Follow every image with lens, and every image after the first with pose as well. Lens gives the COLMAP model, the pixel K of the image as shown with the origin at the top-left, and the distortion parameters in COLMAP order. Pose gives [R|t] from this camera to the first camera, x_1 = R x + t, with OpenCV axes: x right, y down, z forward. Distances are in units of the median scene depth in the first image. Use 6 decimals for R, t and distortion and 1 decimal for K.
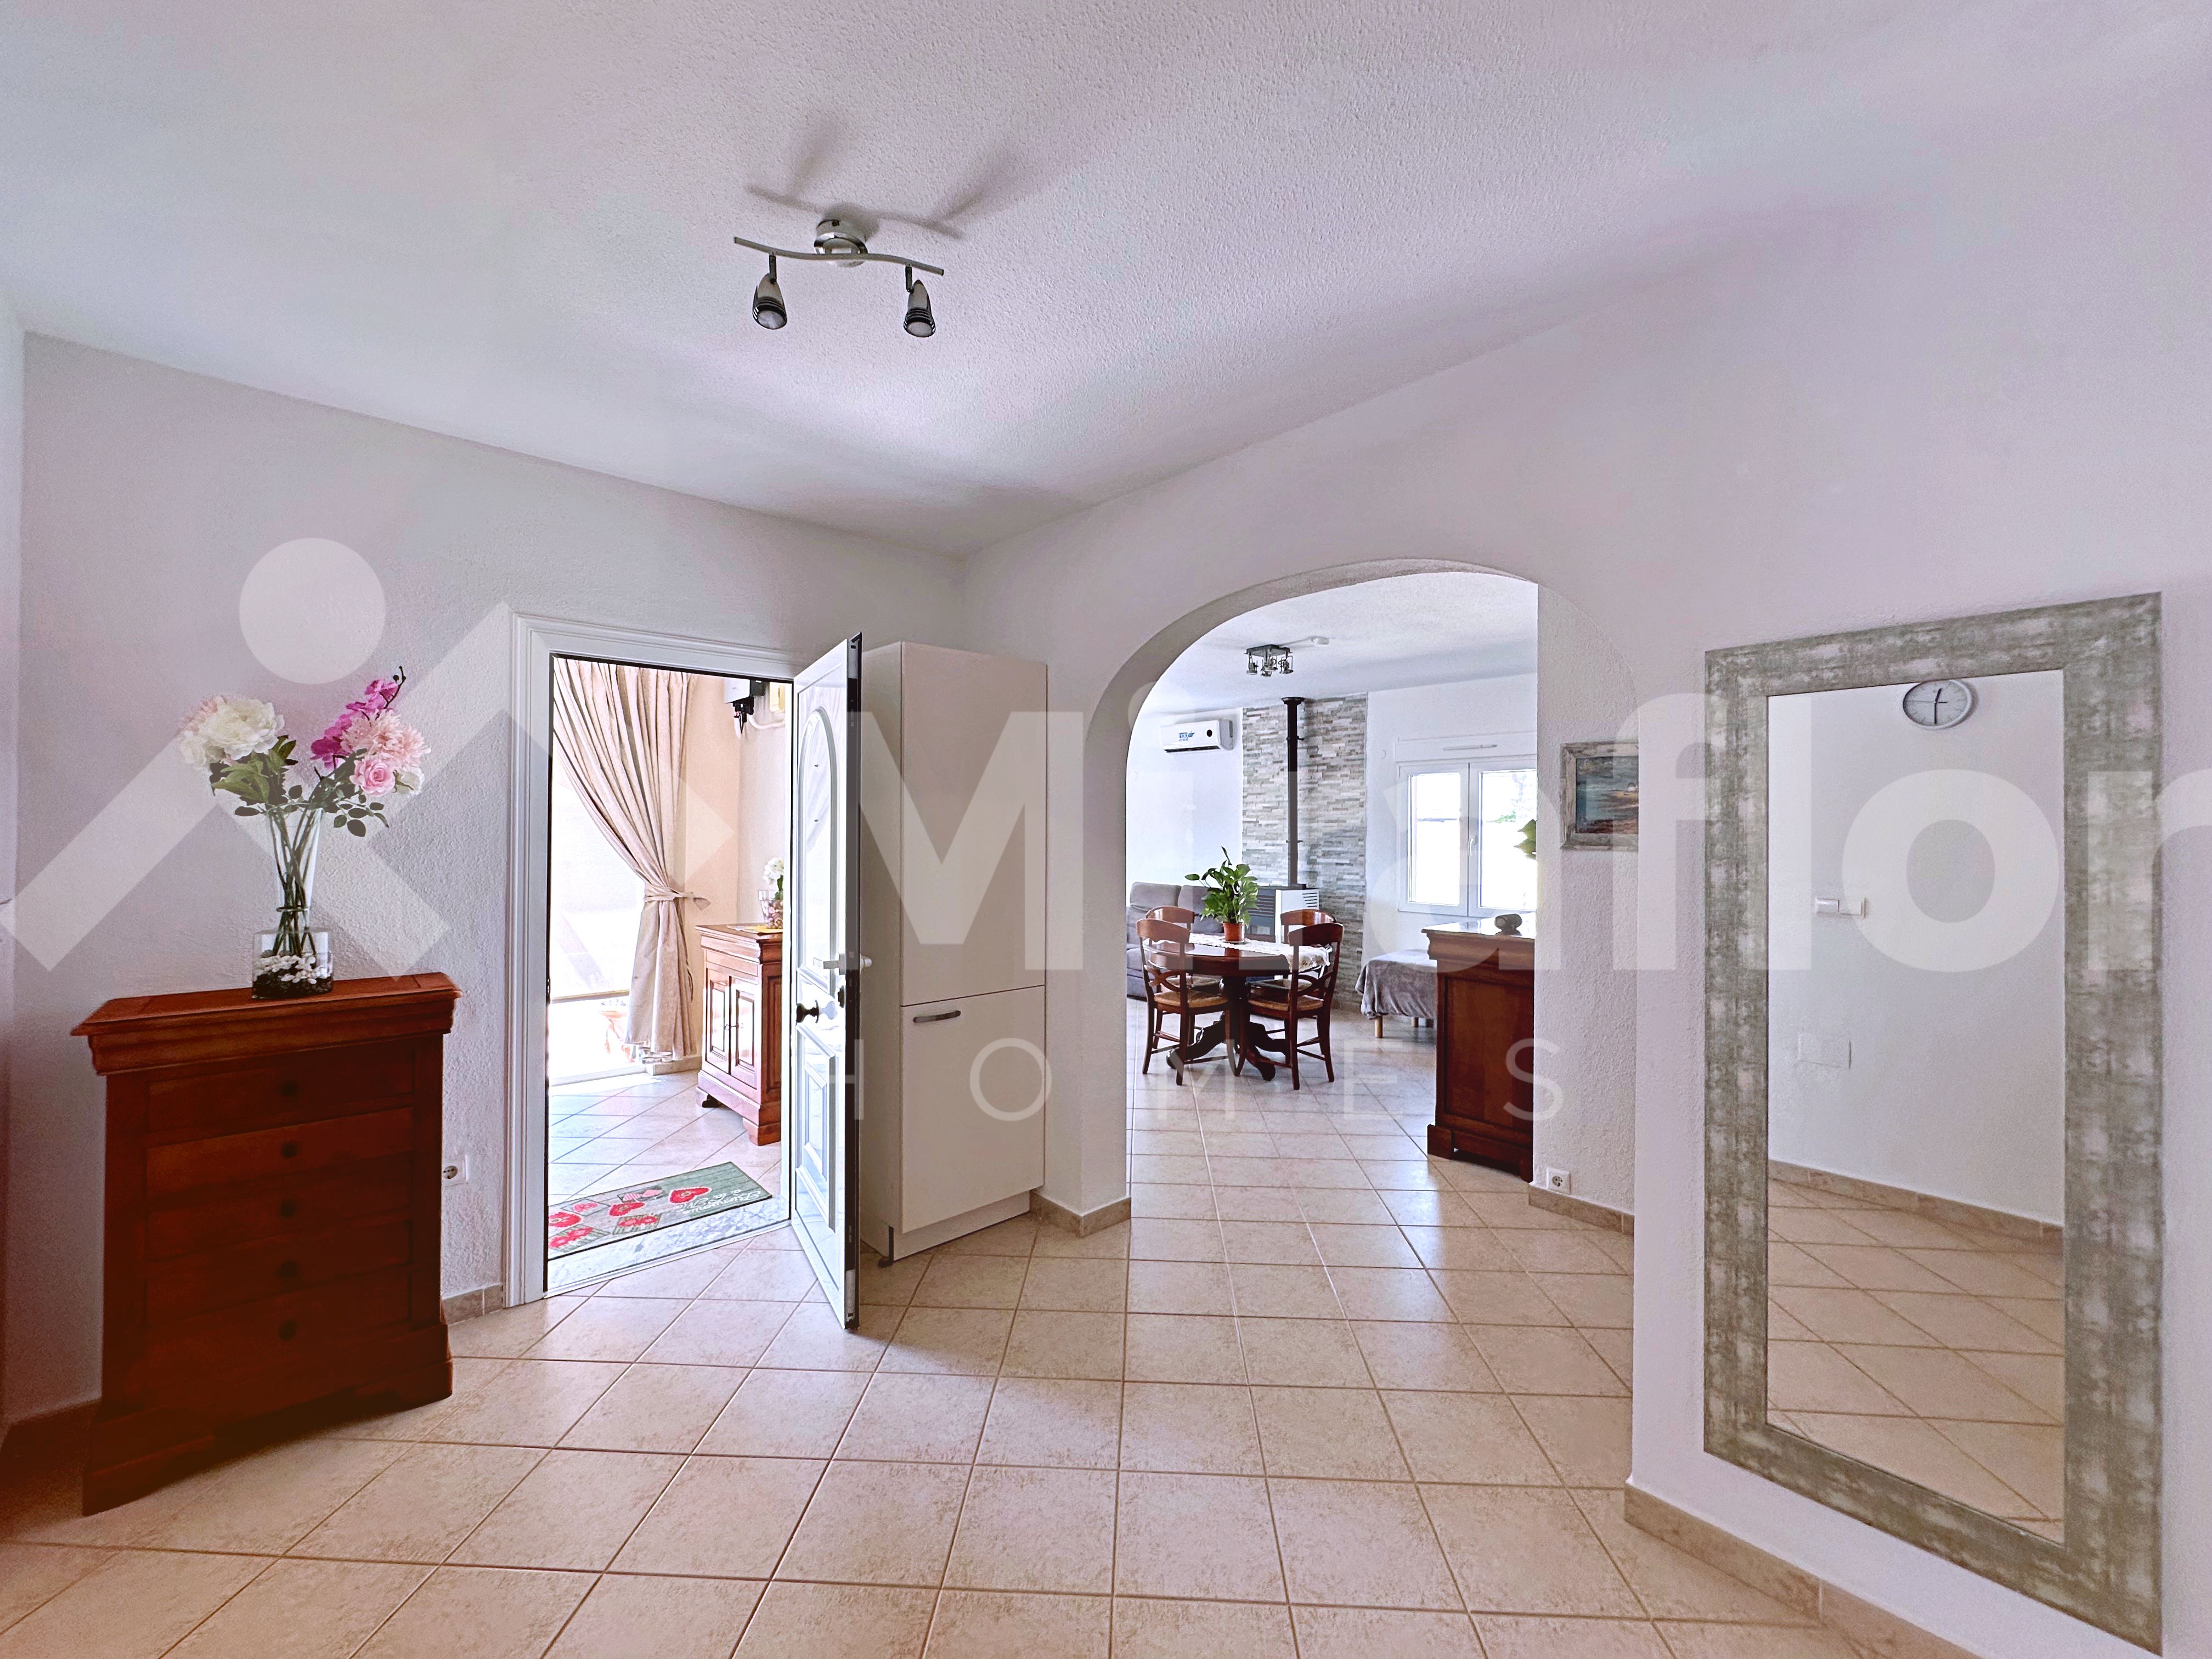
lens RADIAL K [[883.6, 0, 1102.6], [0, 883.6, 828.1], [0, 0, 1]] dist [-0.003191, 0.000196]
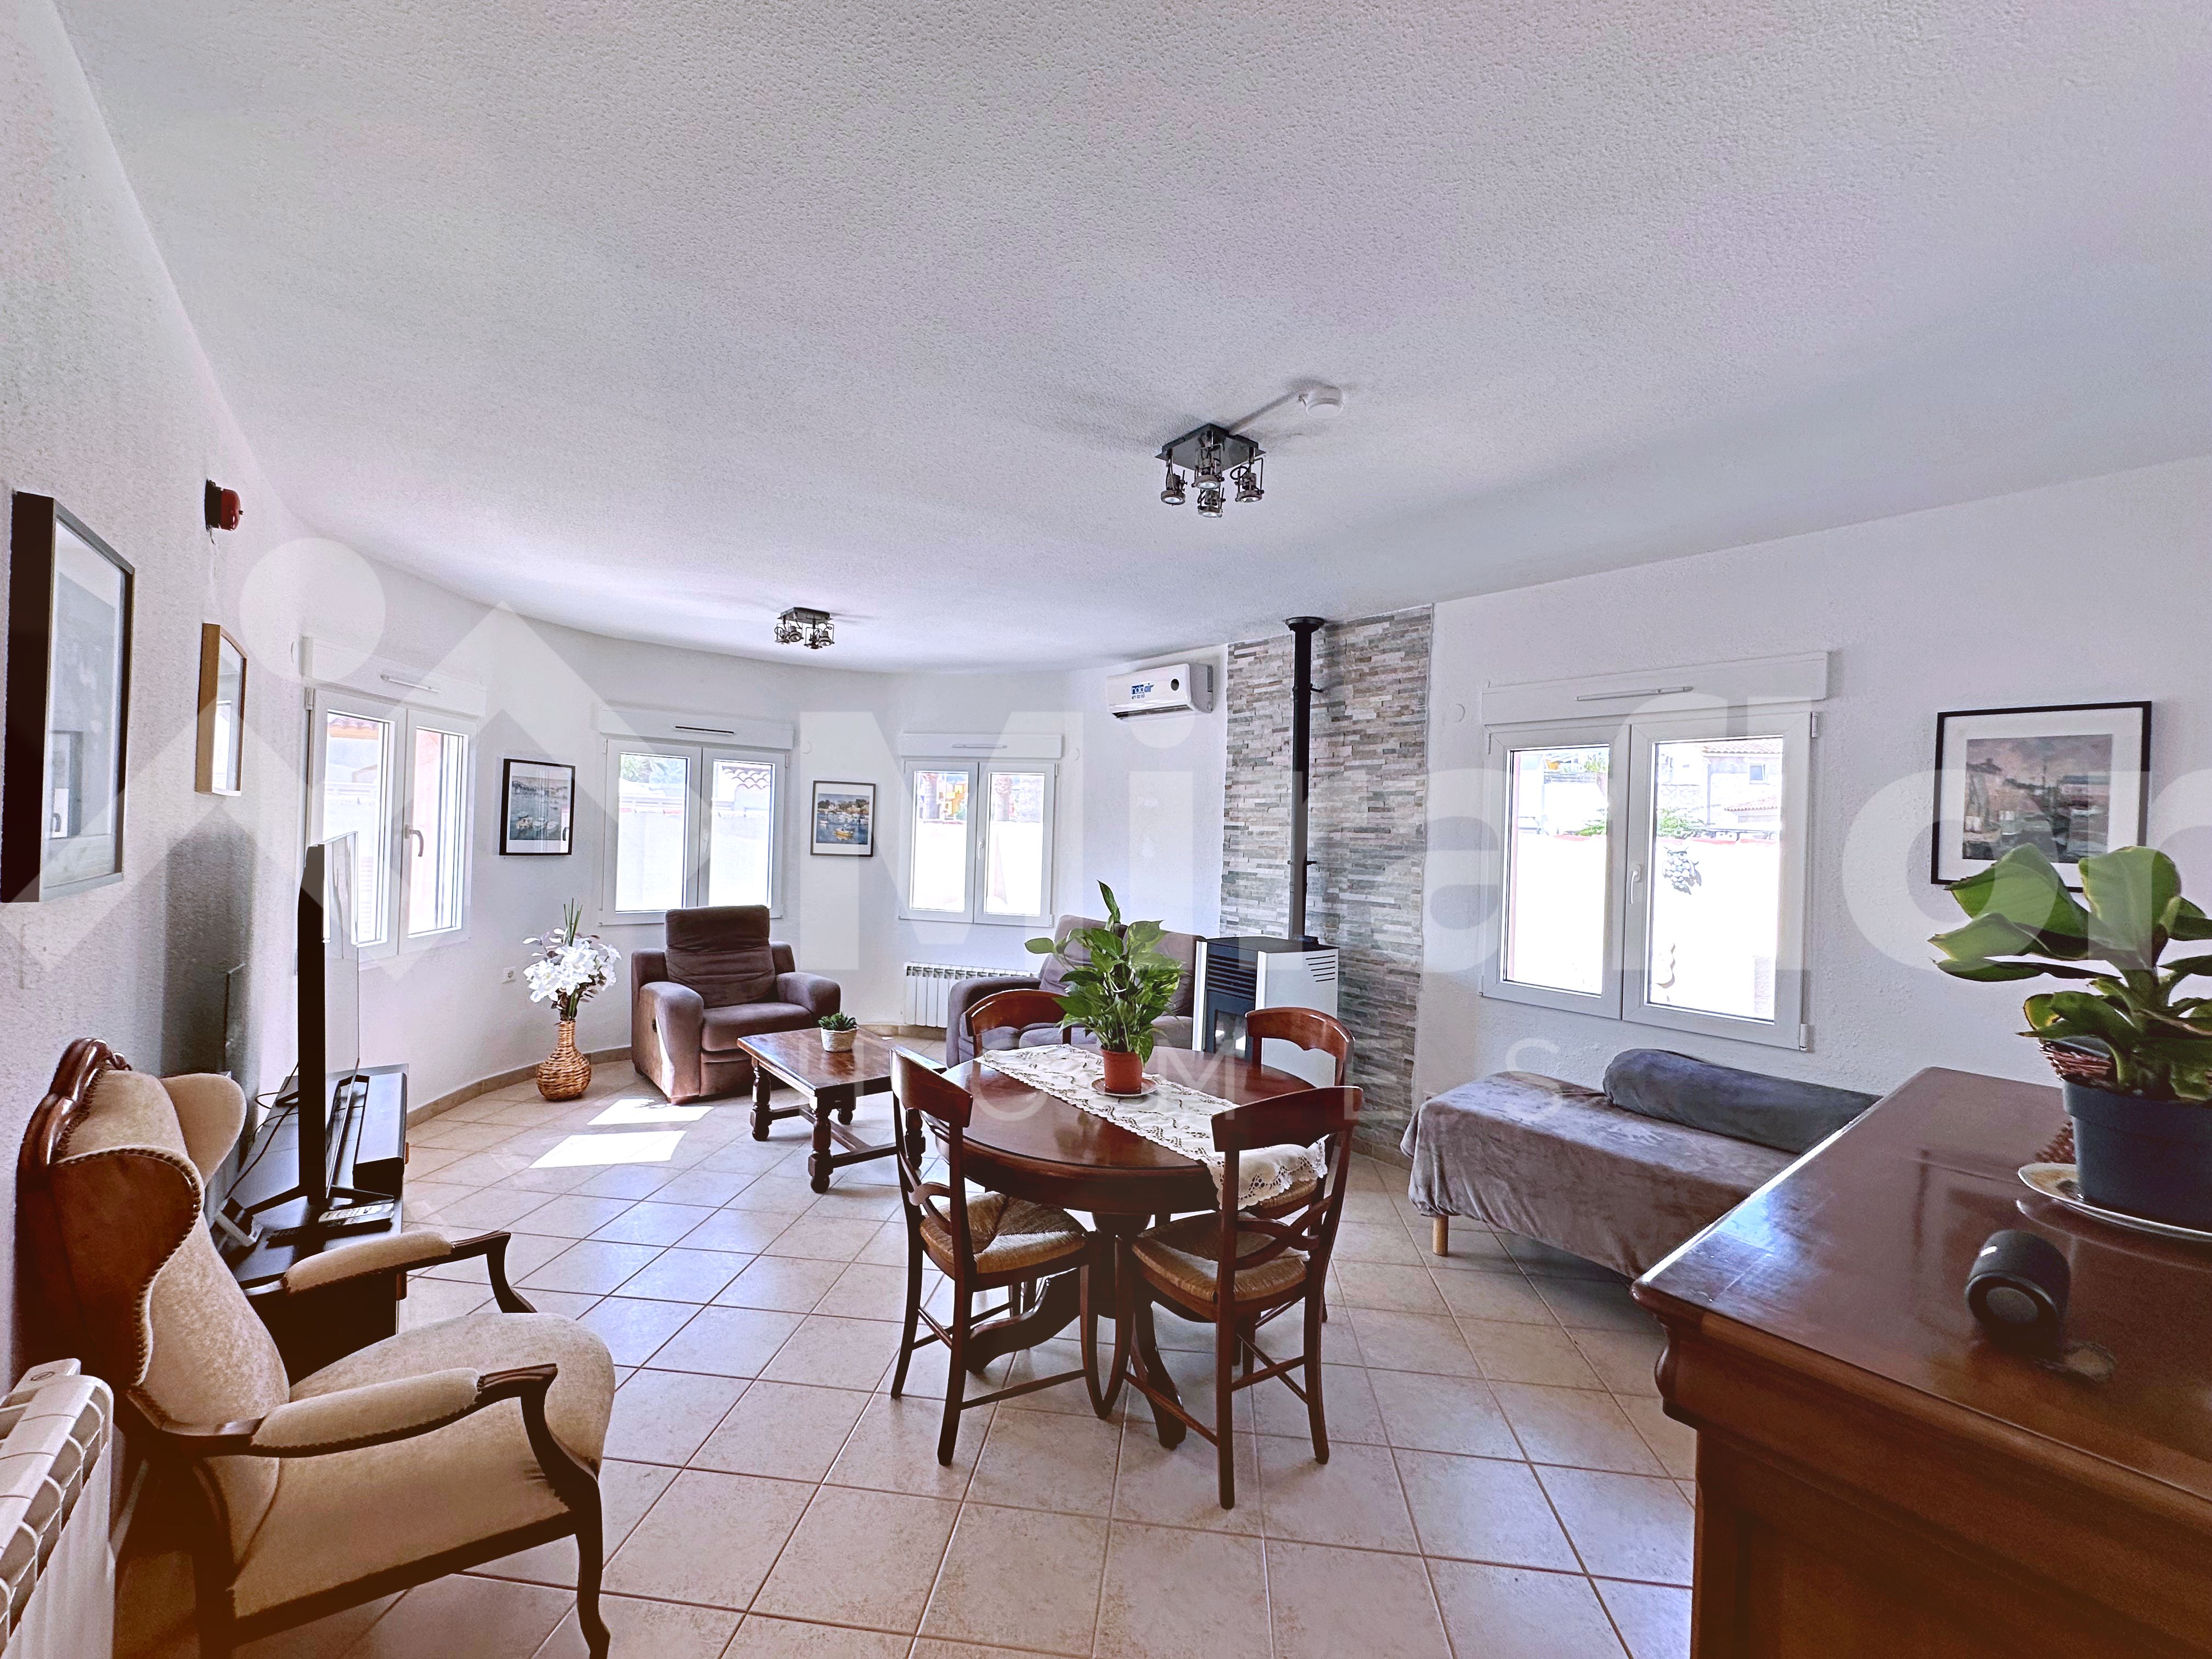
lens RADIAL K [[883.6, 0, 1102.6], [0, 883.6, 828.1], [0, 0, 1]] dist [-0.003191, 0.000196]
pose [[0.997586, 0.023976, -0.065167, 0.127370], [-0.024067, 0.999710, -0.000601, -0.004660], [0.065133, 0.002168, 0.997874, 0.418243]]
